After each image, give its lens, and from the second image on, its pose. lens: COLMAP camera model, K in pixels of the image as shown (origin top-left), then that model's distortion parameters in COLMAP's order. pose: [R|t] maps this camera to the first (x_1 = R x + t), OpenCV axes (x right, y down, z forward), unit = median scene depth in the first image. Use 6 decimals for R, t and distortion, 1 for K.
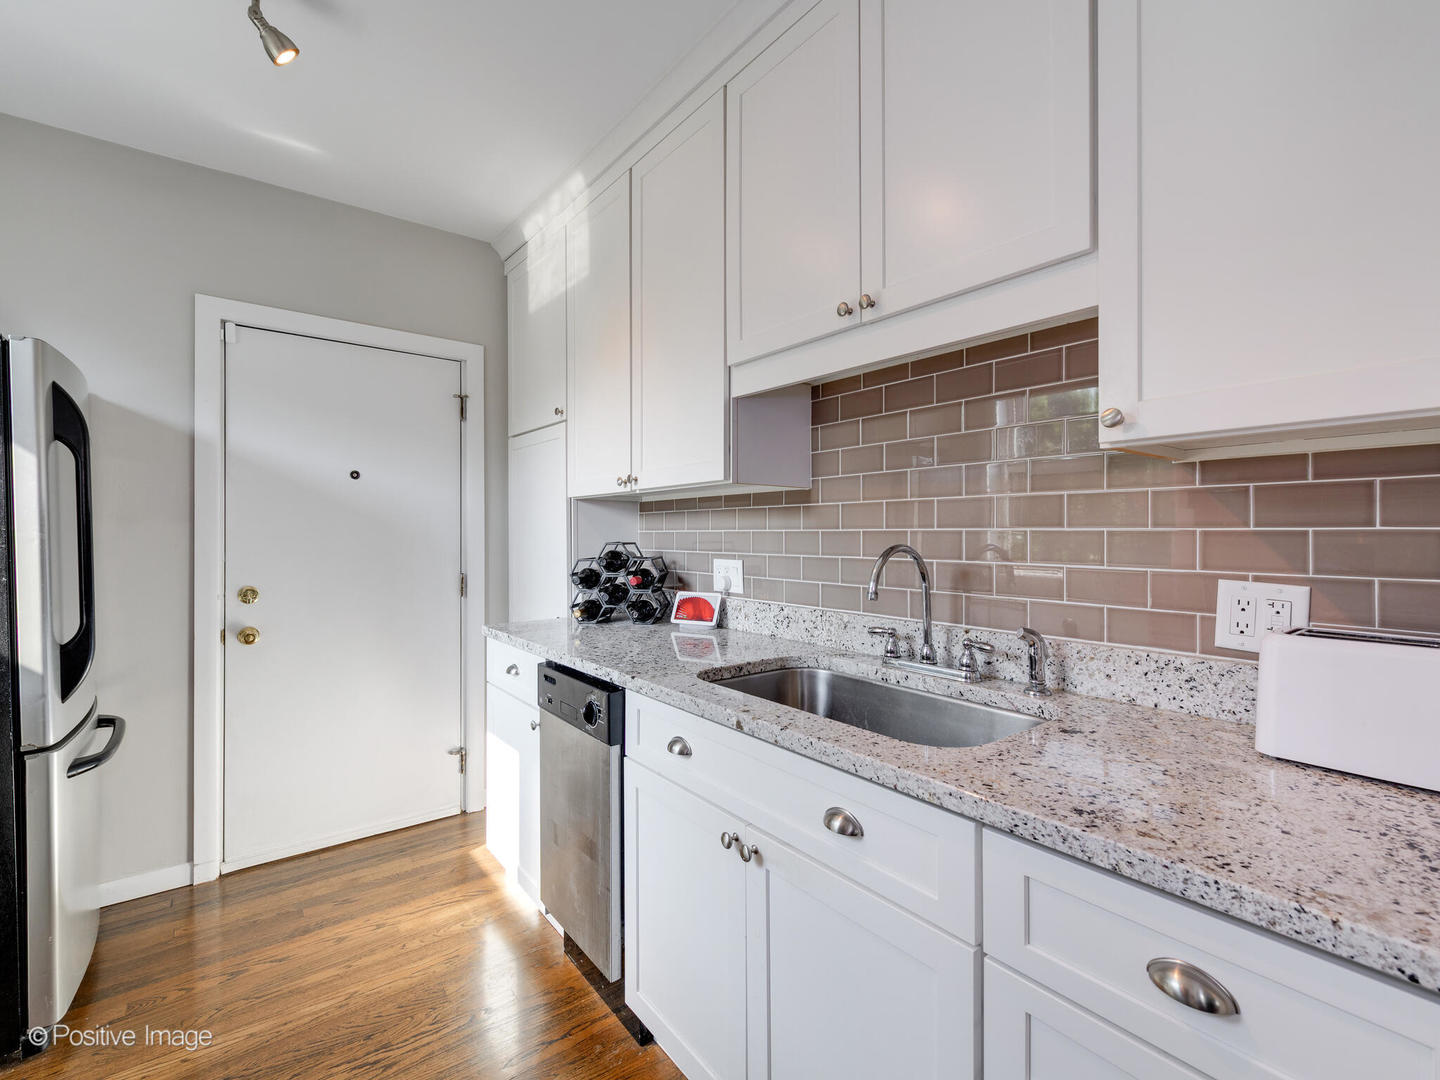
lens RADIAL K [[636.8, 0, 726.5], [0, 636.8, 527.1], [0, 0, 1]] dist [0.010739, -0.000275]
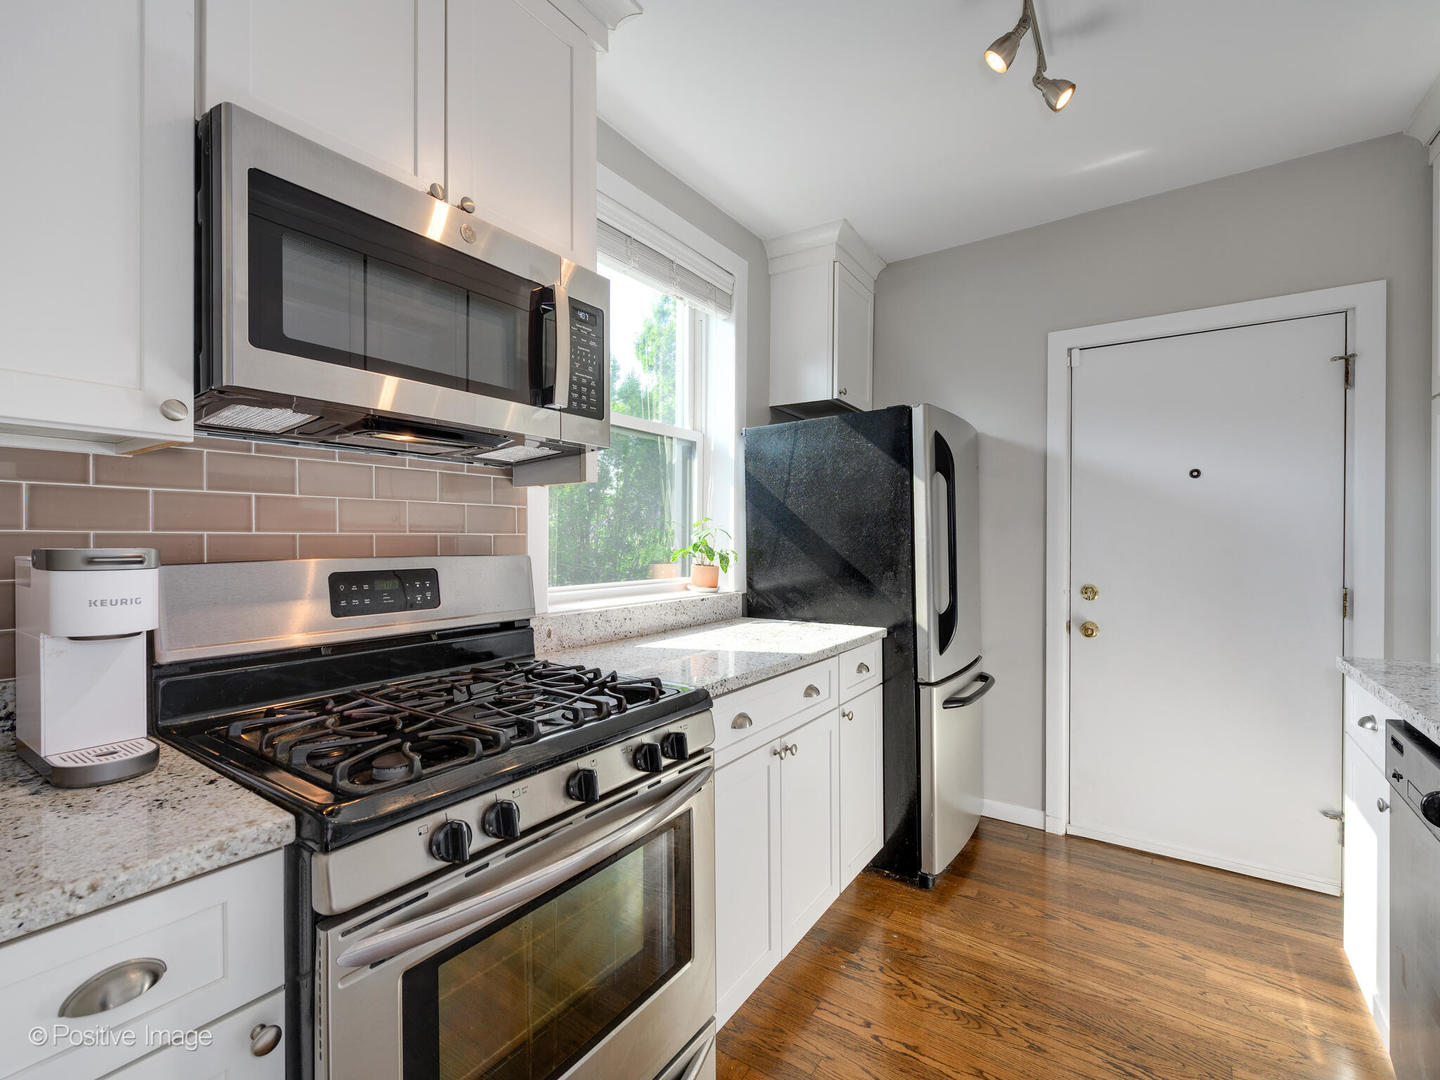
lens RADIAL K [[636.8, 0, 726.9], [0, 636.8, 539.5], [0, 0, 1]] dist [0.010739, -0.000275]
pose [[0.335806, 0.001895, -0.941929, 0.104727], [0.010881, 0.999923, 0.005891, 0.002470], [0.941868, -0.012228, 0.335759, 0.061635]]
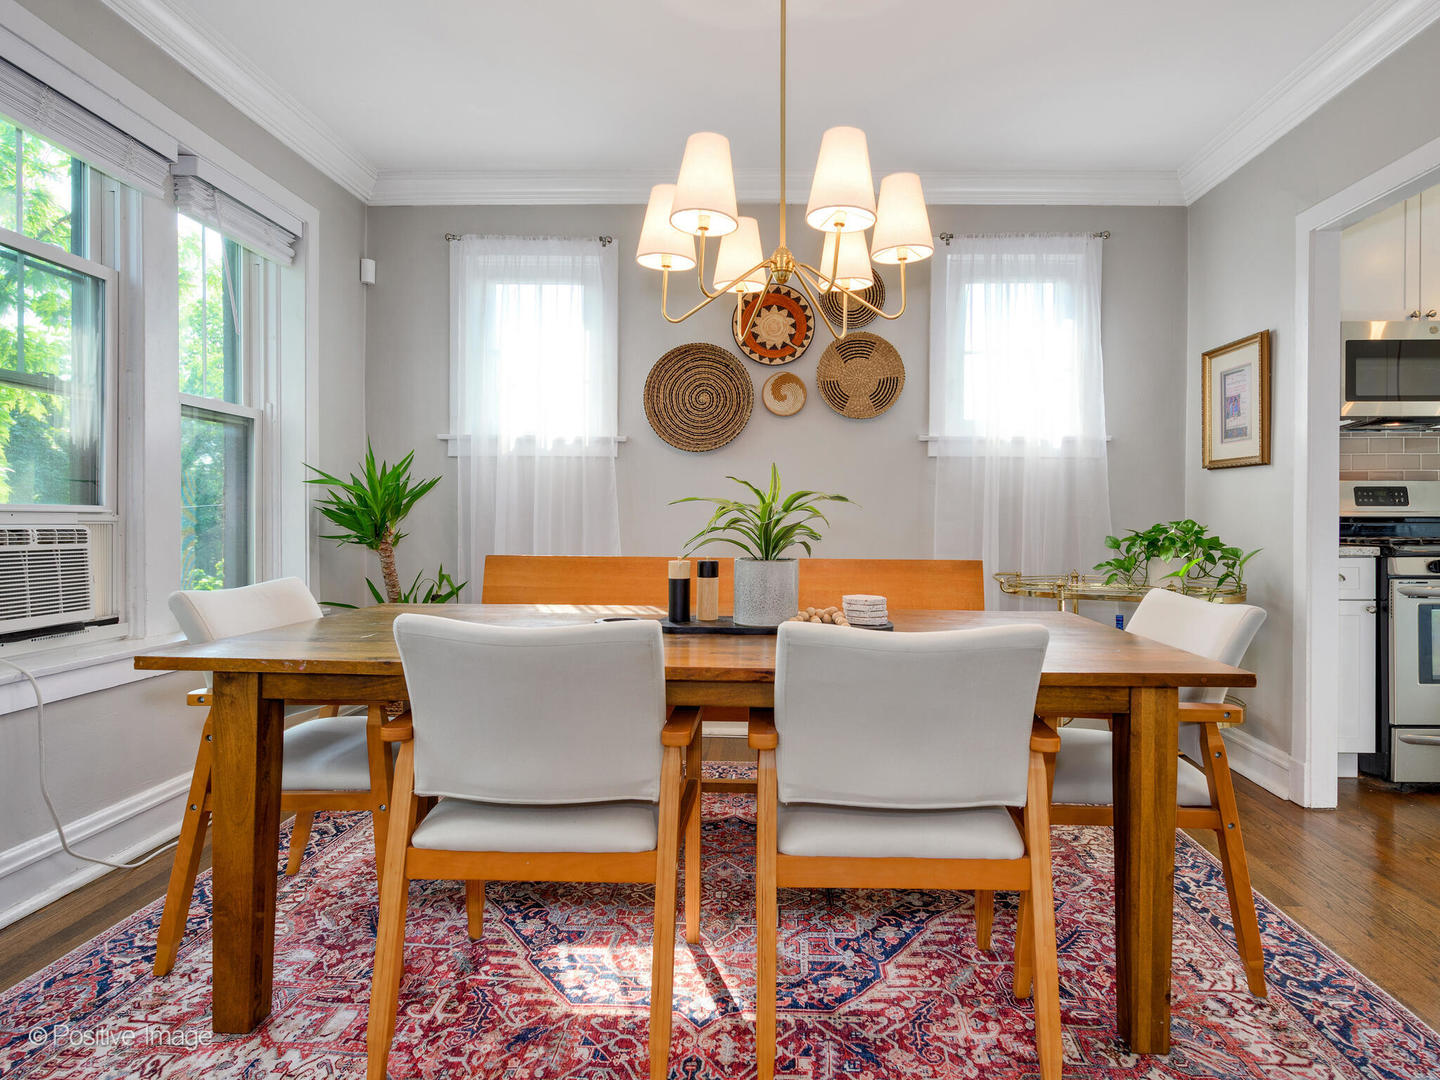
lens RADIAL K [[795.8, 0, 740.0], [0, 795.8, 521.2], [0, 0, 1]] dist [0.015675, -0.003537]
pose [[-0.625746, 0.000918, -0.780026, 1.321186], [0.012107, 0.999890, -0.008535, 0.086841], [0.779933, -0.014785, -0.625689, -0.021456]]
